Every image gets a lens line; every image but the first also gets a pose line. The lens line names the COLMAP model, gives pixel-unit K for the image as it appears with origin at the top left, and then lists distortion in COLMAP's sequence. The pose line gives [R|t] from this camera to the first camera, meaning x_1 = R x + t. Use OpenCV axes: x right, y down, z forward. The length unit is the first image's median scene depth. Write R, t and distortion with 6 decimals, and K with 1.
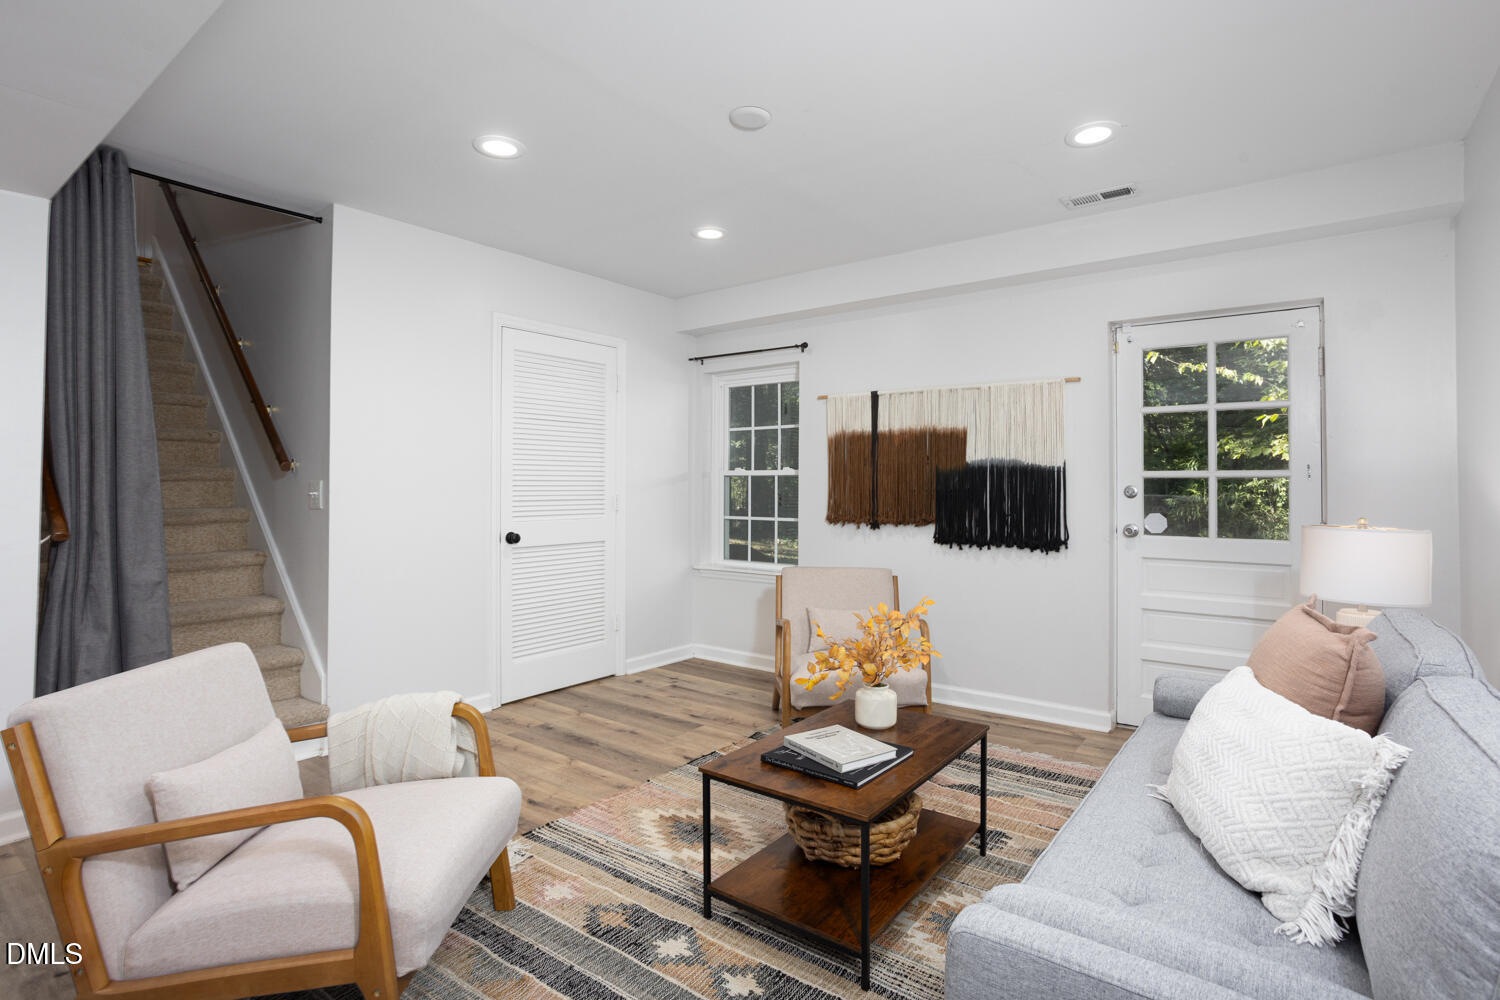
lens RADIAL K [[735.7, 0, 750.0], [0, 735.7, 500.0], [0, 0, 1]] dist [-0.073186, -0.000098]
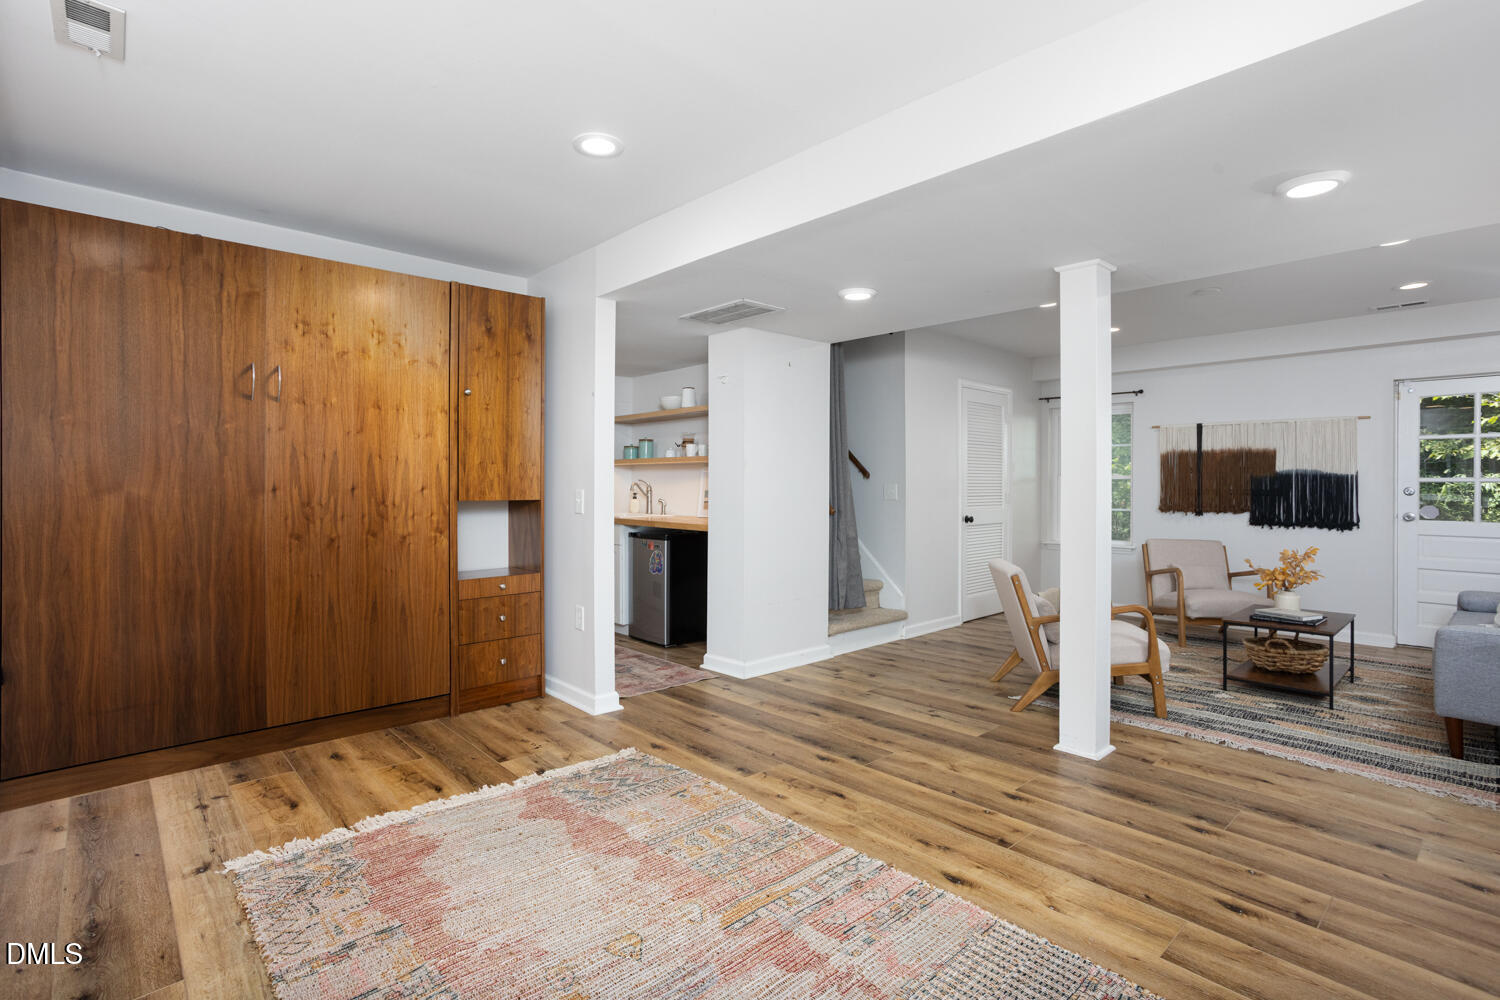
lens RADIAL K [[715.2, 0, 750.0], [0, 715.2, 500.0], [0, 0, 1]] dist [-0.002198, -0.000404]
pose [[0.986749, 0.005692, -0.162155, -0.545675], [-0.004975, 0.999976, 0.004828, 0.006147], [0.162178, -0.003958, 0.986754, -0.645289]]
